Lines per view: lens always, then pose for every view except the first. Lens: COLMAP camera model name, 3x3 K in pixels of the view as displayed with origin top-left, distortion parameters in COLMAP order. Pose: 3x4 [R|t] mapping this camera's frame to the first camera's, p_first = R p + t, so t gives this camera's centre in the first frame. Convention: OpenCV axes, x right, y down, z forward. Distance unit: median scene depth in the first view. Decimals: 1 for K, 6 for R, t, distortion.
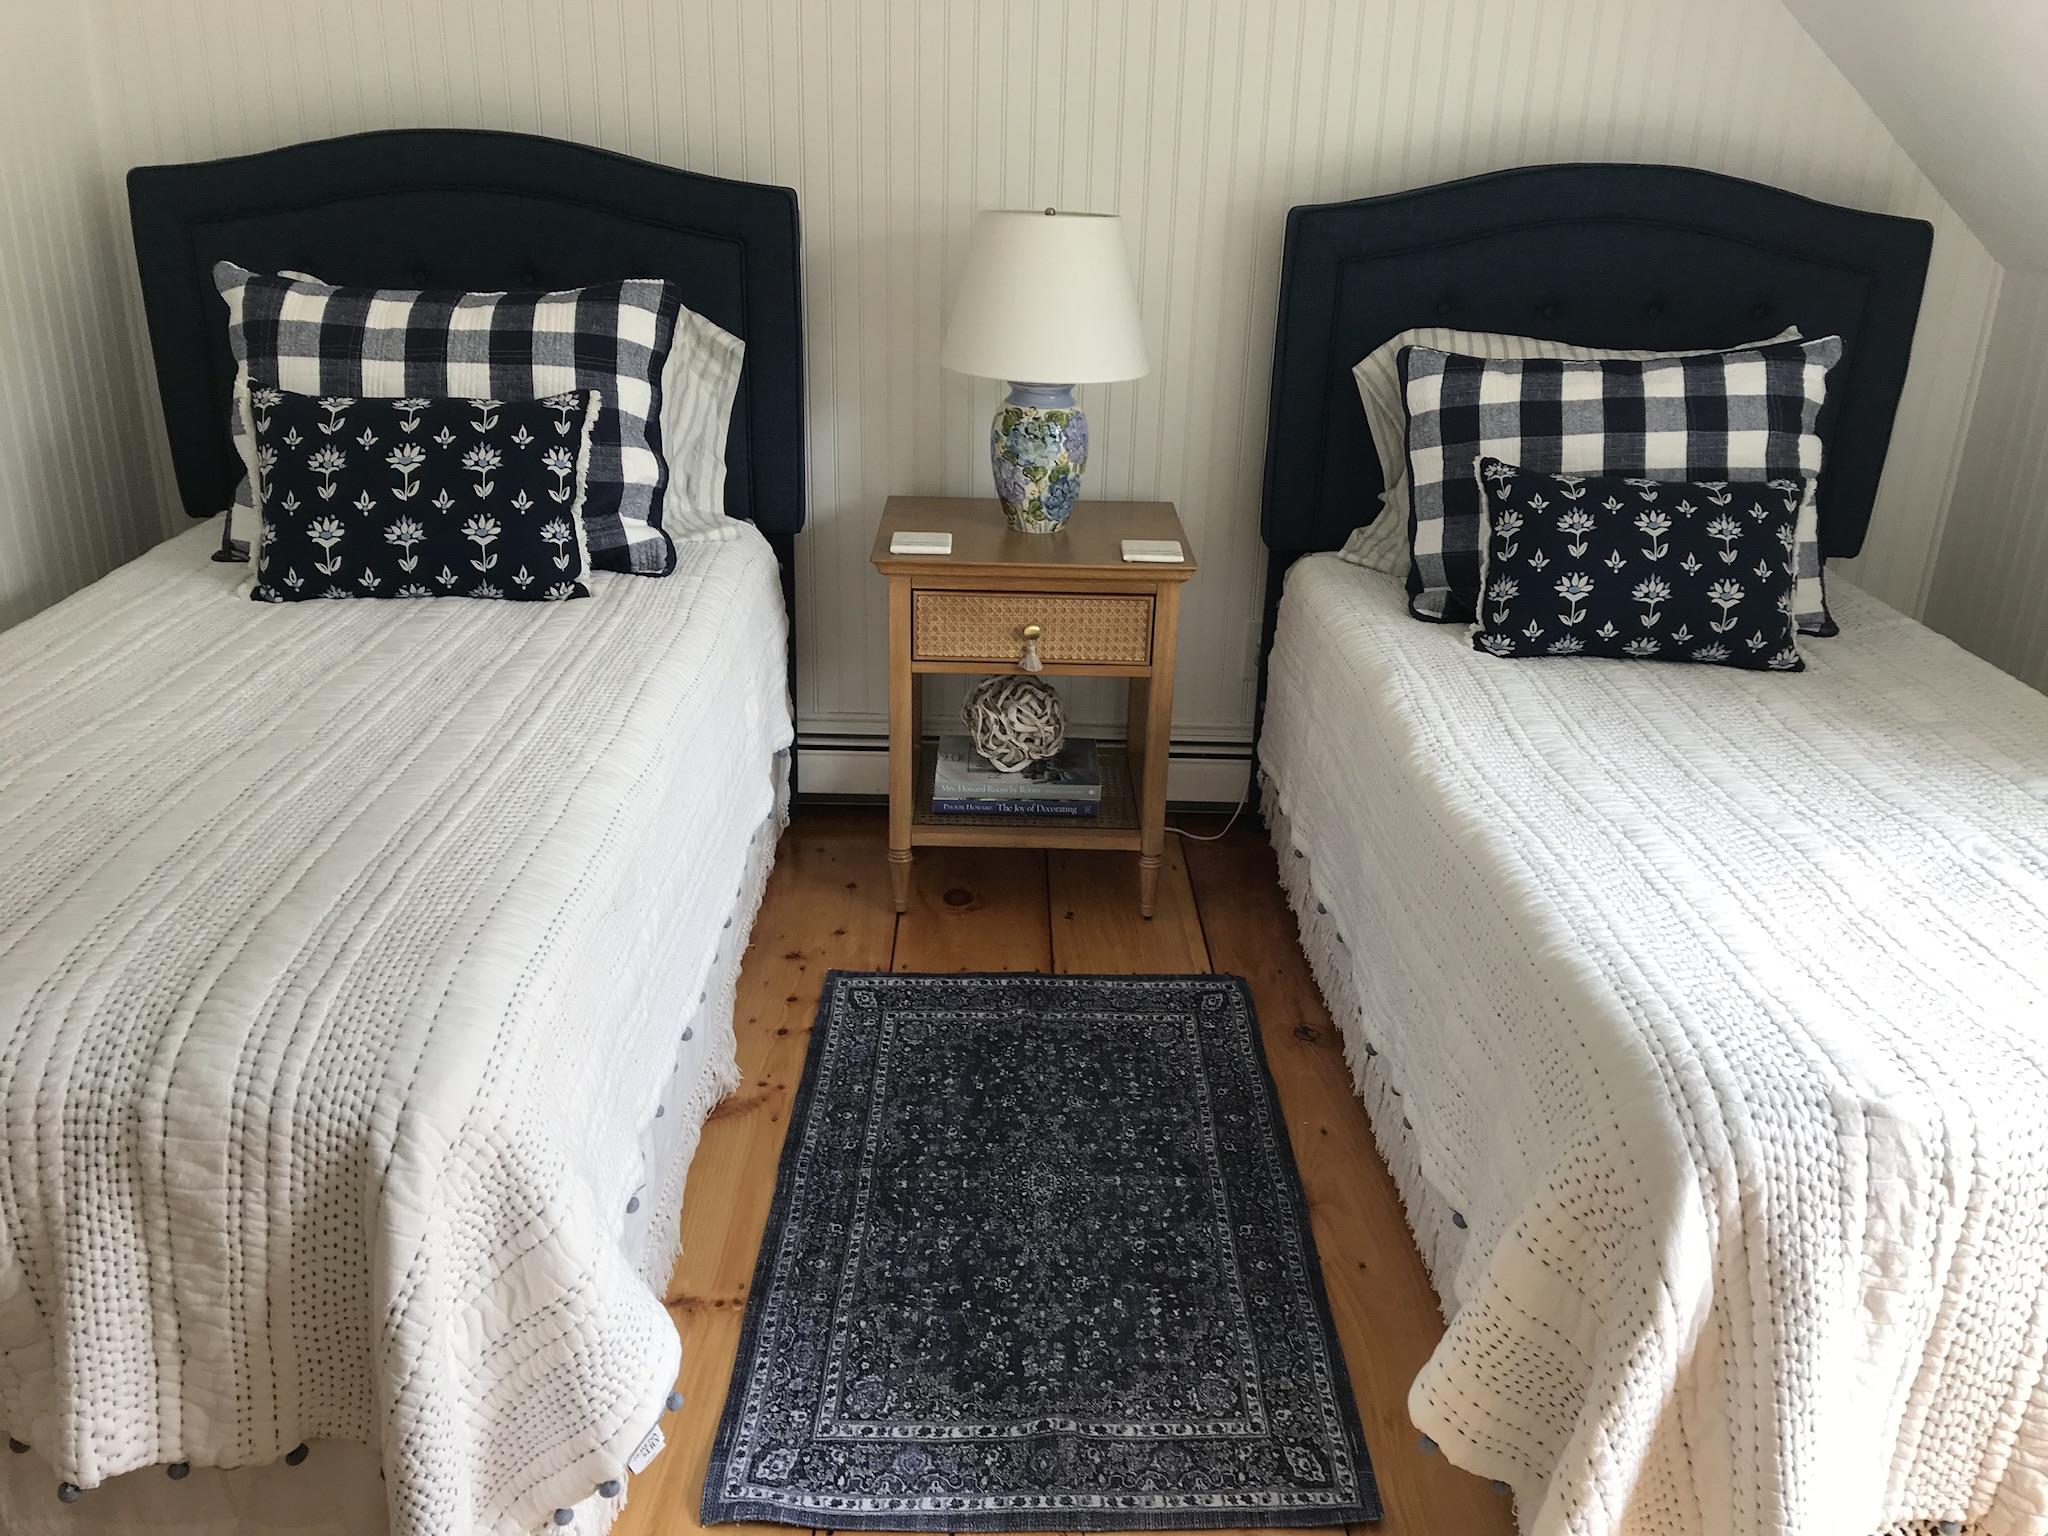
lens RADIAL K [[1651.5, 0, 1024.0], [0, 1651.5, 768.0], [0, 0, 1]] dist [0.084717, -0.168283]
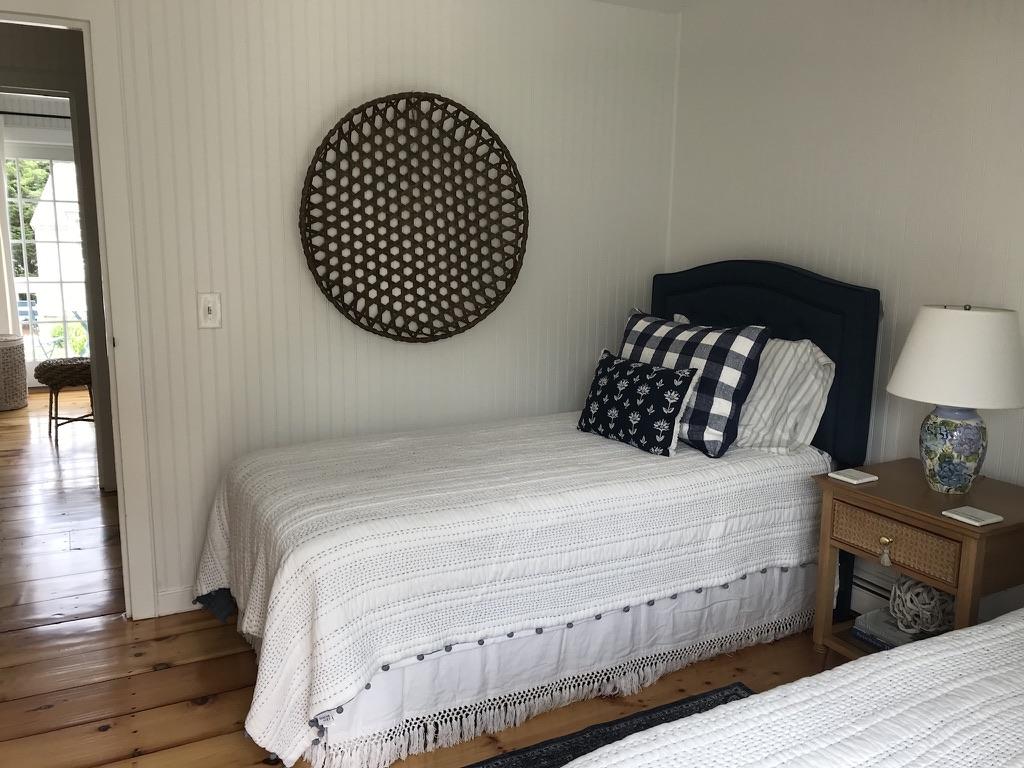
lens RADIAL K [[825.7, 0, 512.0], [0, 825.7, 384.0], [0, 0, 1]] dist [0.084717, -0.168283]
pose [[0.468985, 0.135404, -0.872765, 0.604679], [-0.325965, 0.944950, -0.028556, -0.095270], [0.820853, 0.297883, 0.487305, 0.257619]]
